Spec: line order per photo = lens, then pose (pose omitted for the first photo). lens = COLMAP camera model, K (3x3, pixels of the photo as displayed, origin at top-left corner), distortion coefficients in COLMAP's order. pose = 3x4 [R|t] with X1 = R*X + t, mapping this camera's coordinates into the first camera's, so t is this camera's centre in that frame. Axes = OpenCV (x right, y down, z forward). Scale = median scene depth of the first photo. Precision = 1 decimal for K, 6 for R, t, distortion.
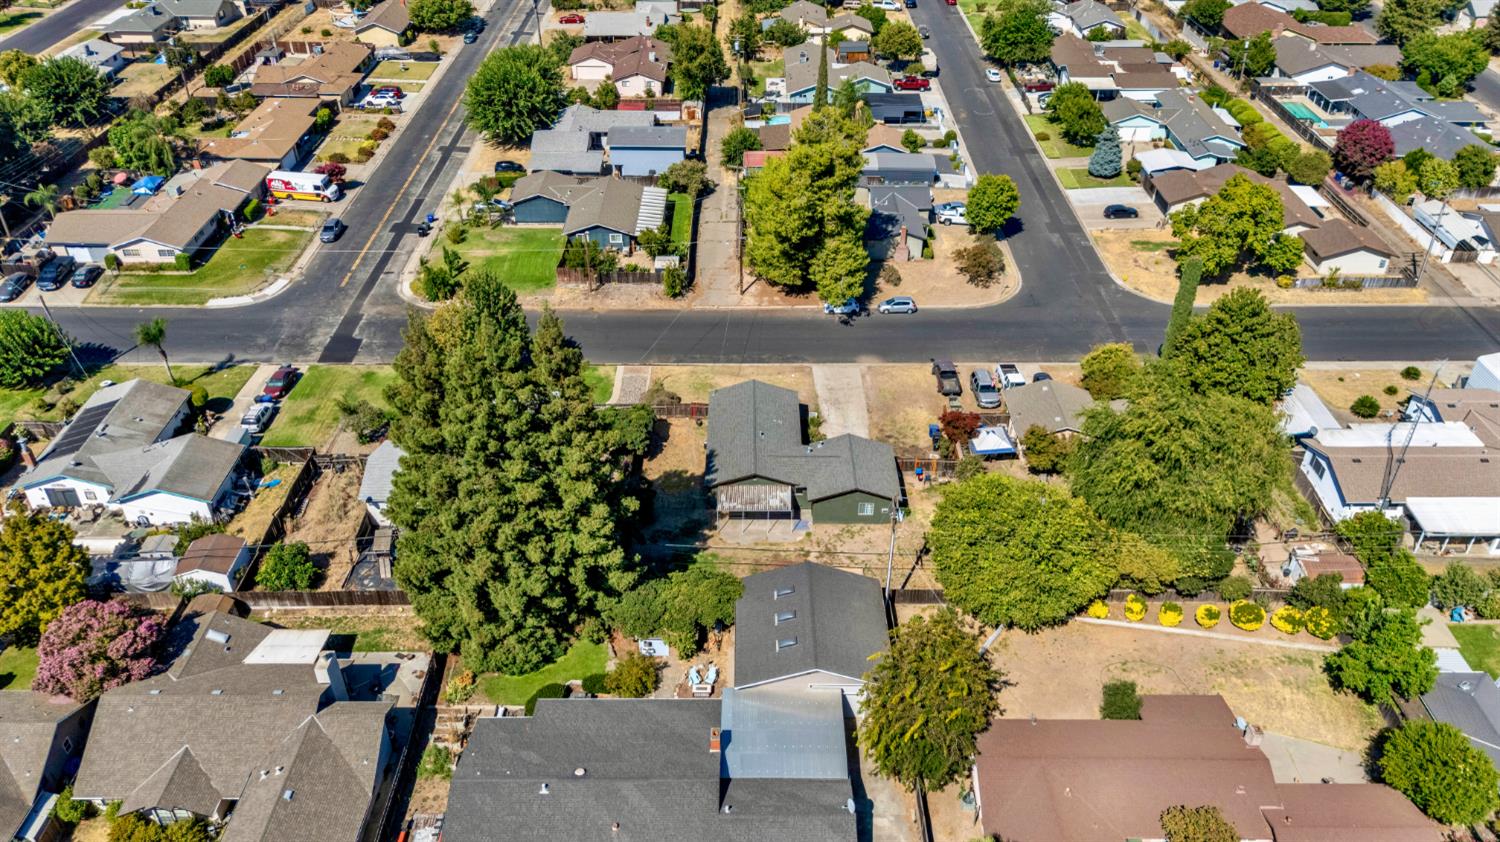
lens RADIAL K [[1081.0, 0, 745.0], [0, 1081.0, 423.8], [0, 0, 1]] dist [0.007398, 0.000344]
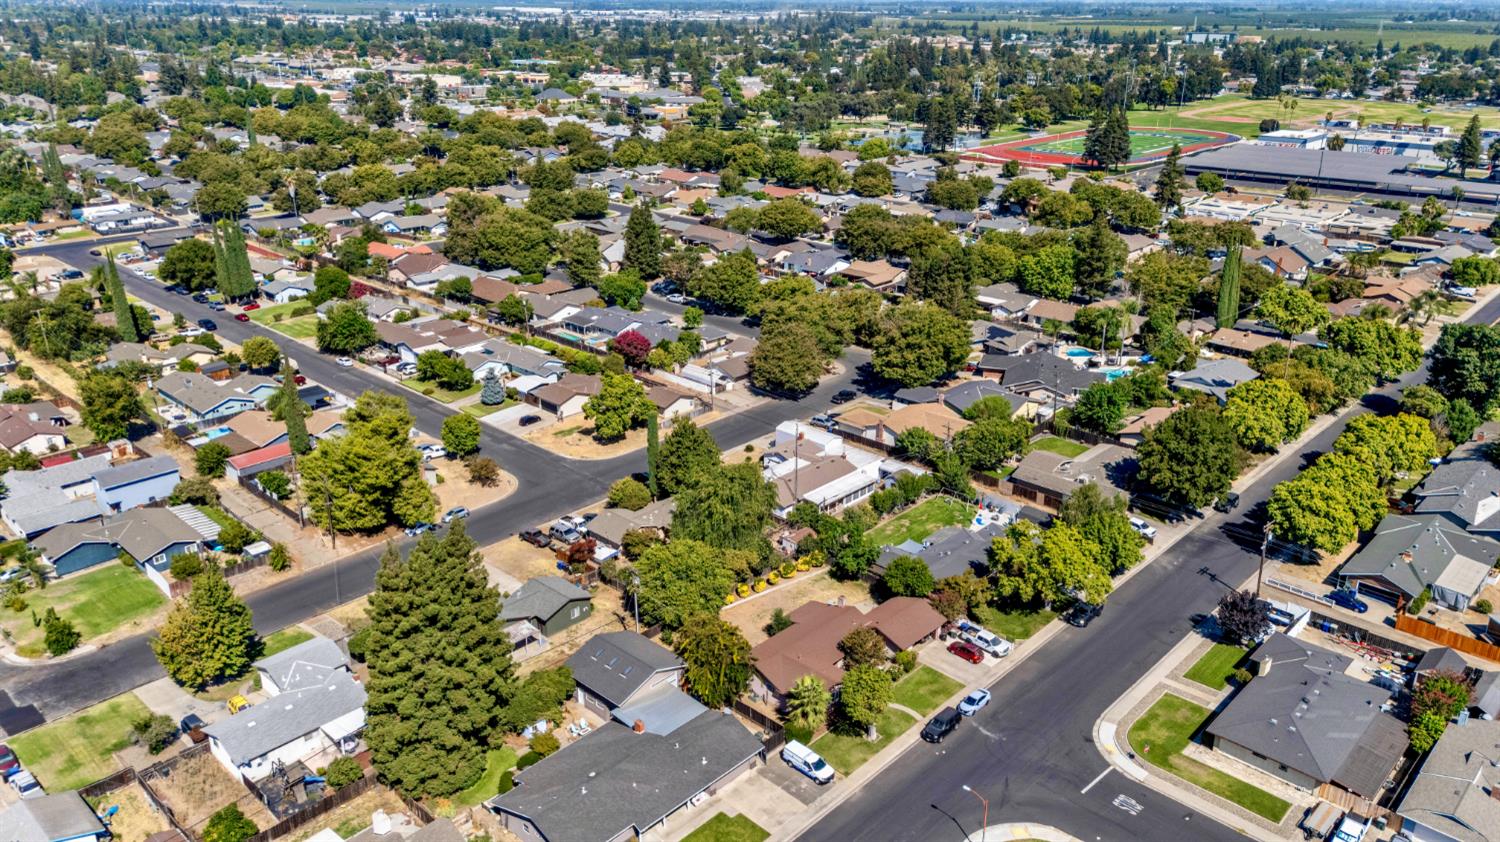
lens RADIAL K [[1081.0, 0, 745.0], [0, 1081.0, 423.8], [0, 0, 1]] dist [0.007398, 0.000344]
pose [[0.684552, -0.254856, 0.682962, -0.495857], [0.416048, 0.905907, -0.078966, 0.043476], [-0.598575, 0.338201, 0.726173, -0.224445]]
